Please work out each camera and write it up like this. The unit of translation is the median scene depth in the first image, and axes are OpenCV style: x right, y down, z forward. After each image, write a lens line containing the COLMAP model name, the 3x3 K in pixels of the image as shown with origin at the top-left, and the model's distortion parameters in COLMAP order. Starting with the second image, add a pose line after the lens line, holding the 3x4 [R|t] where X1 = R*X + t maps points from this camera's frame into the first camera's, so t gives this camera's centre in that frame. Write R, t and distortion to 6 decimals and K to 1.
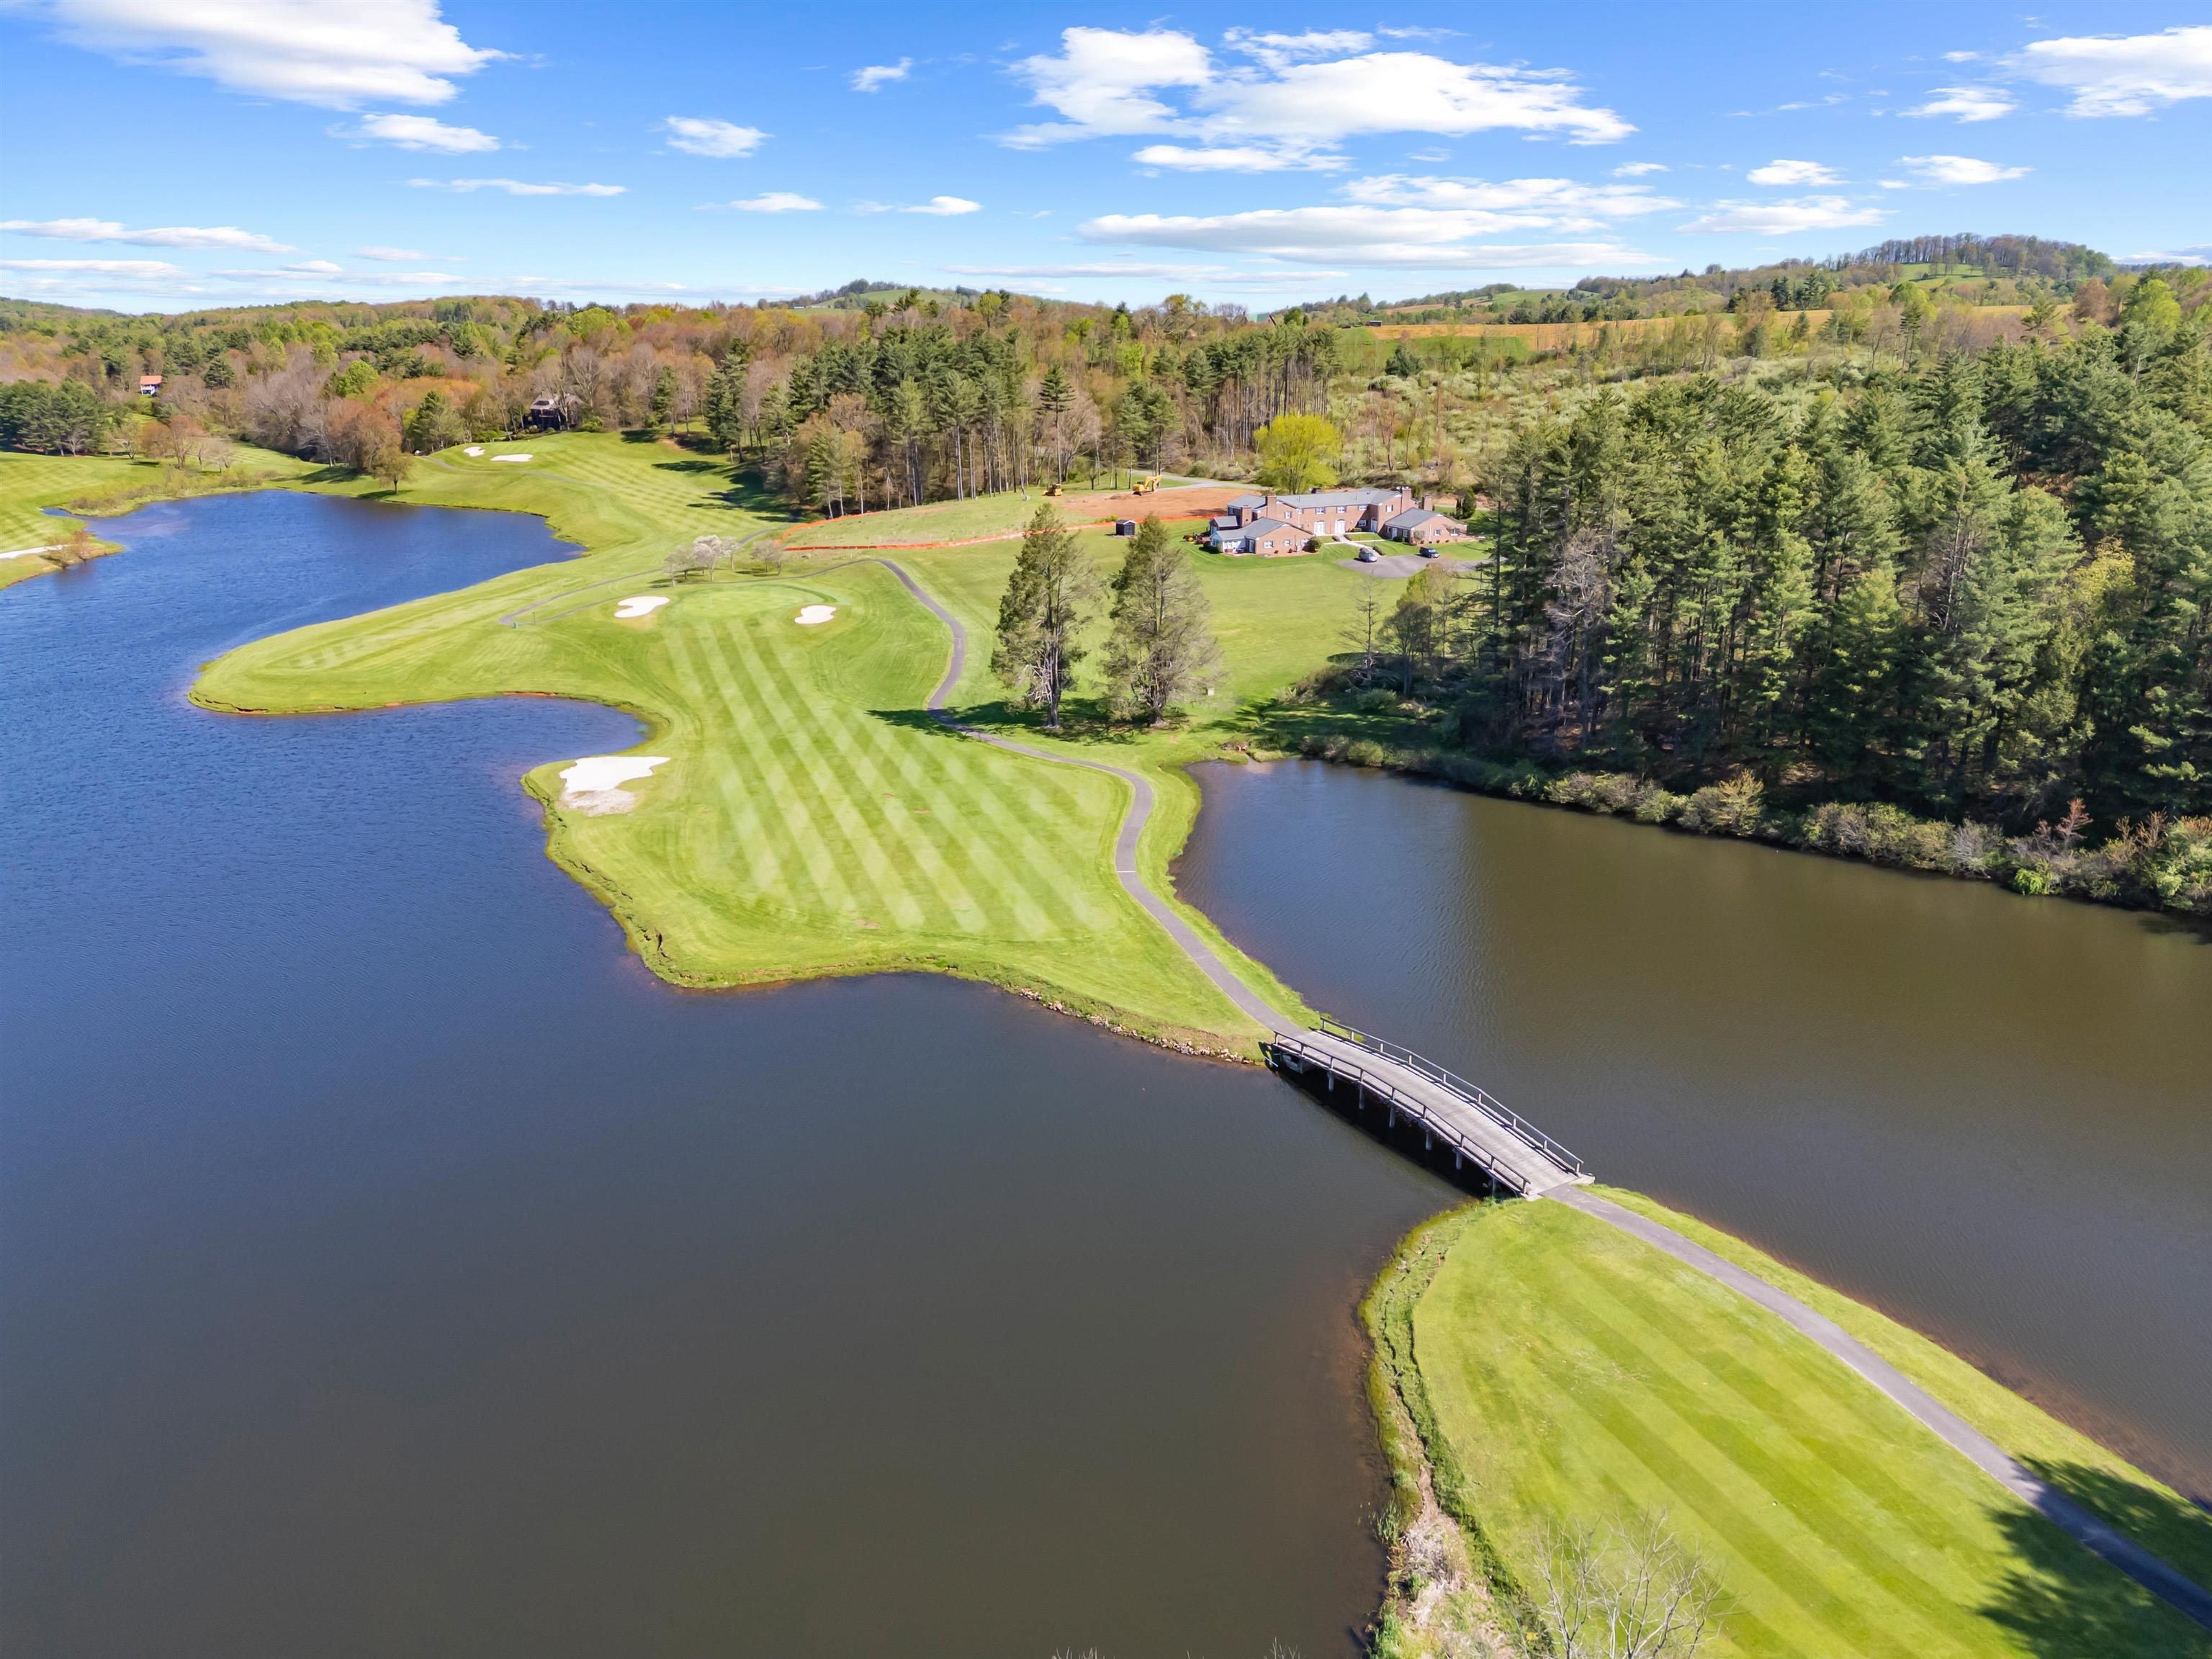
lens RADIAL K [[1538.0, 0, 1102.0], [0, 1538.0, 836.2], [0, 0, 1]] dist [0.087168, -0.086289]
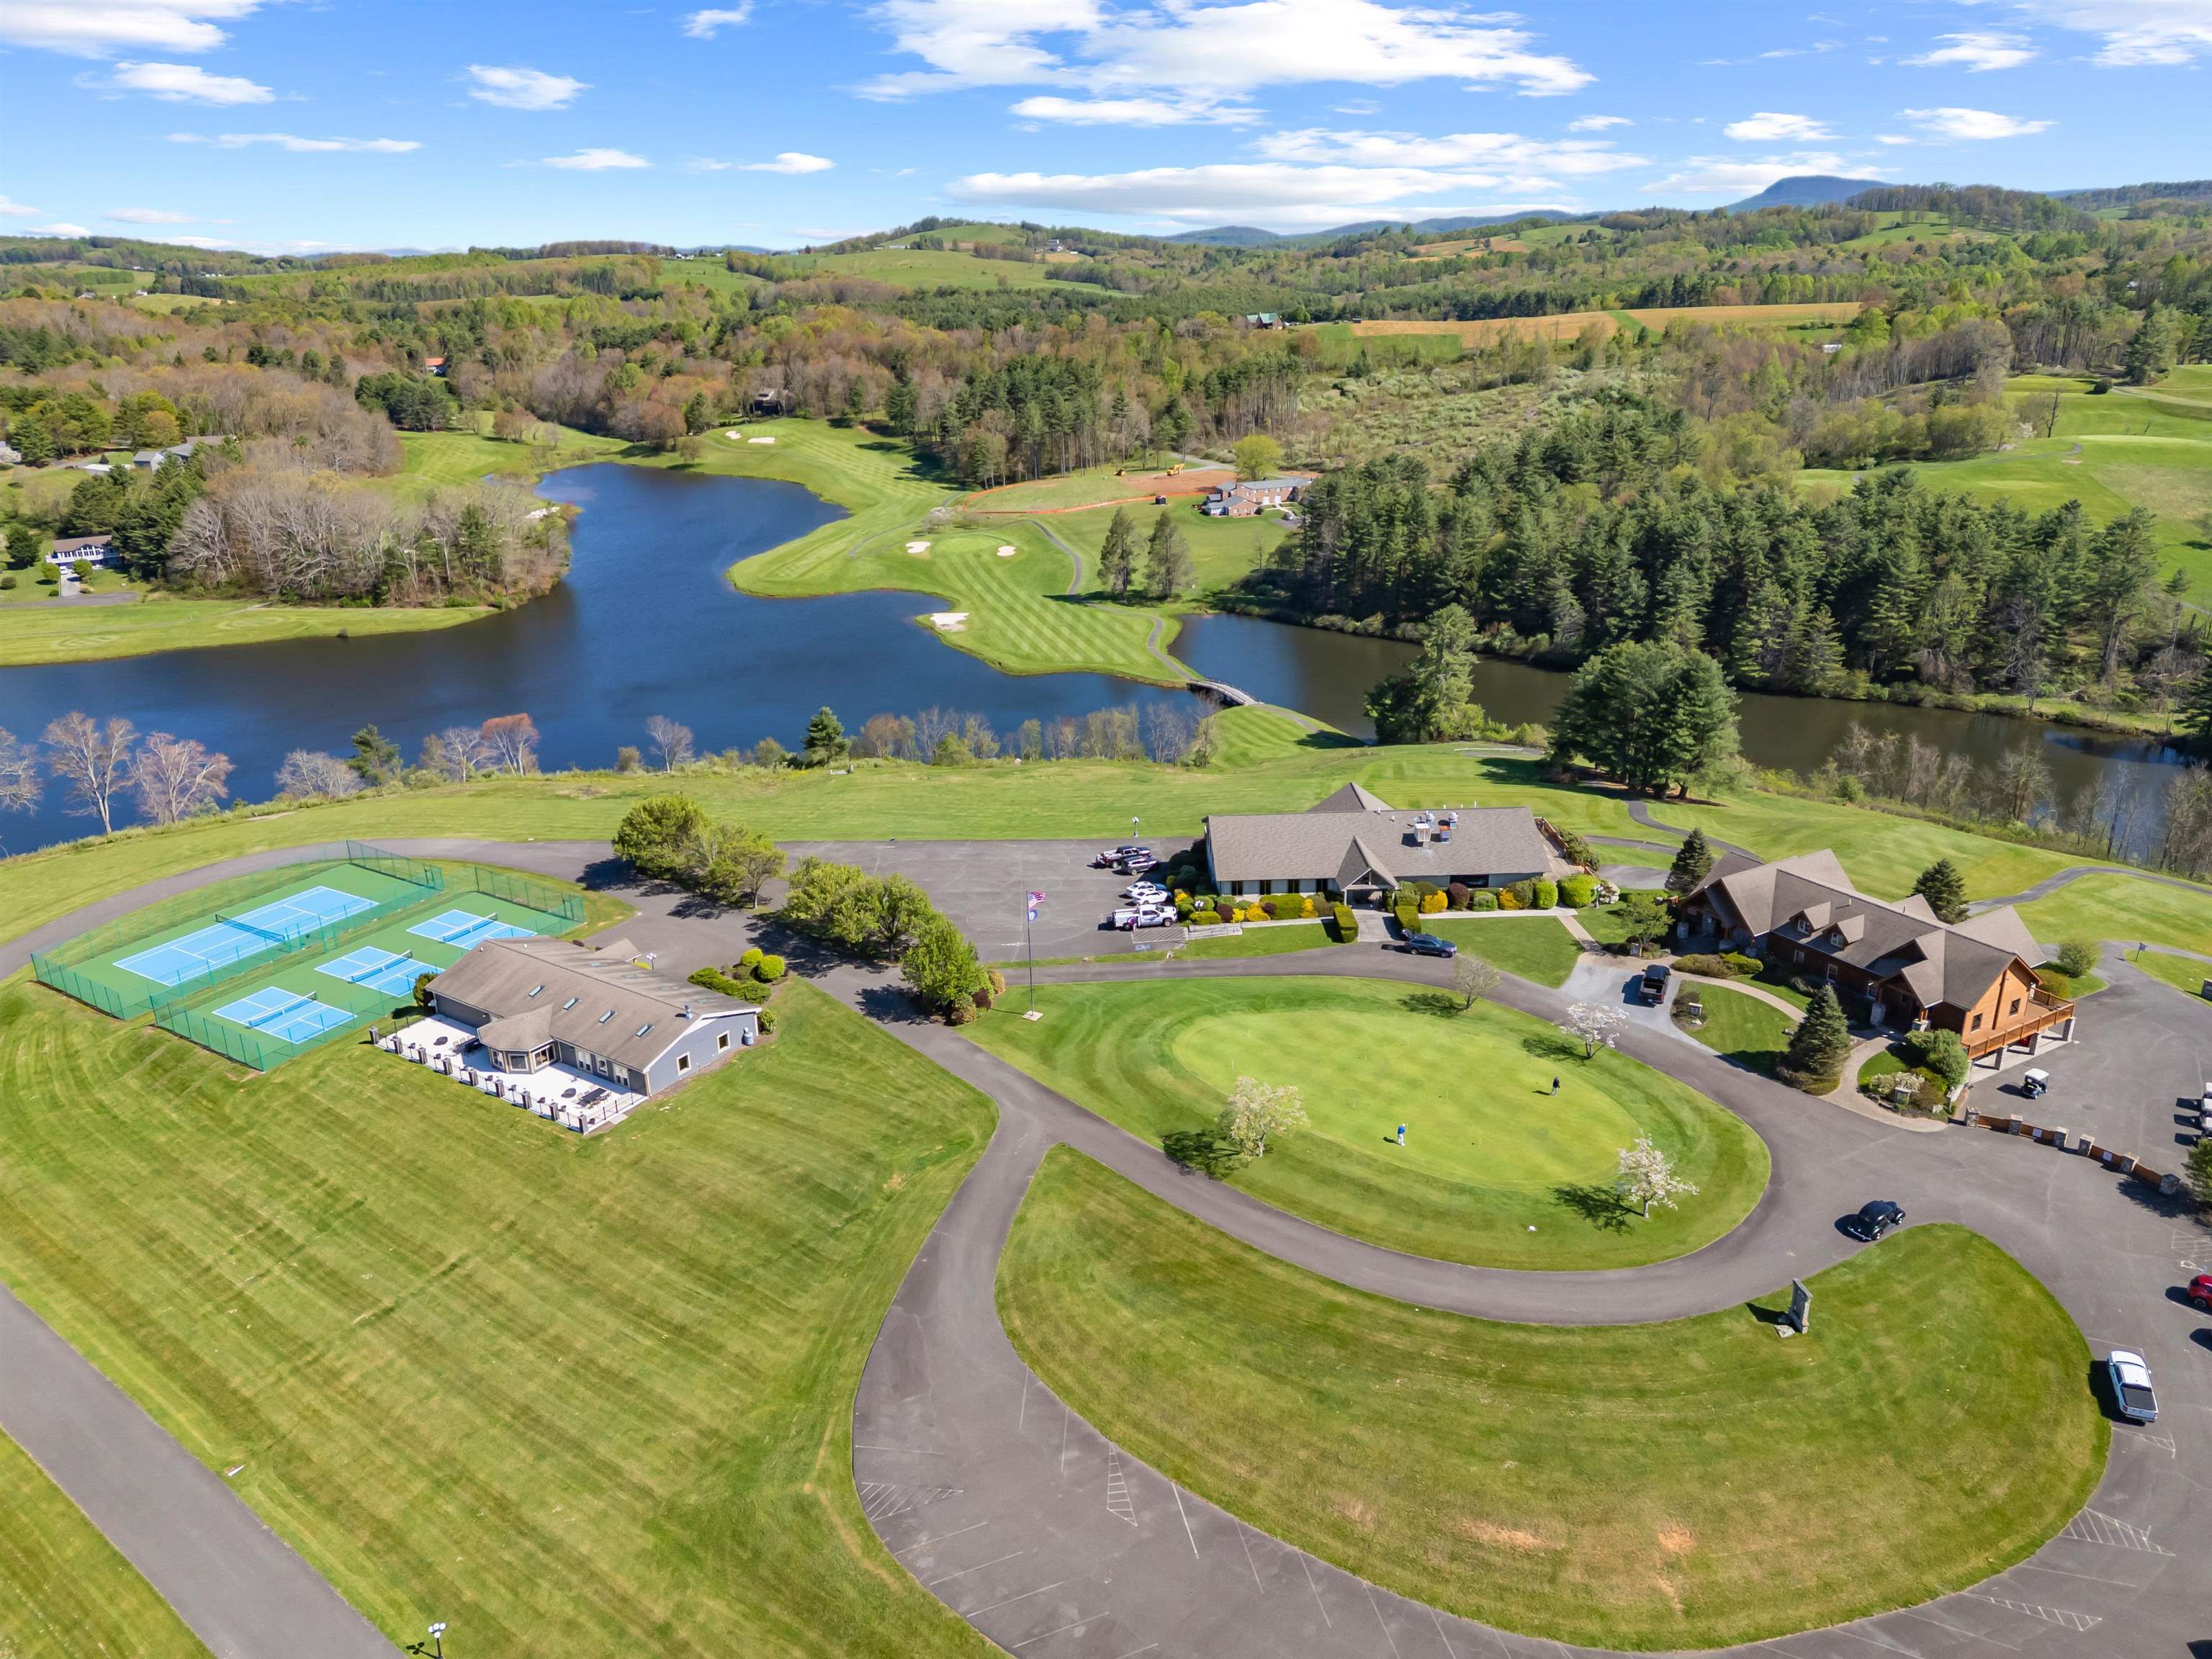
lens RADIAL K [[1537.3, 0, 1100.2], [0, 1537.3, 831.6], [0, 0, 1]] dist [0.094845, -0.095367]
pose [[0.999288, 0.003283, -0.037596, 0.021522], [-0.001404, 0.998754, 0.049885, 0.159652], [0.037713, -0.049796, 0.998047, -1.336572]]
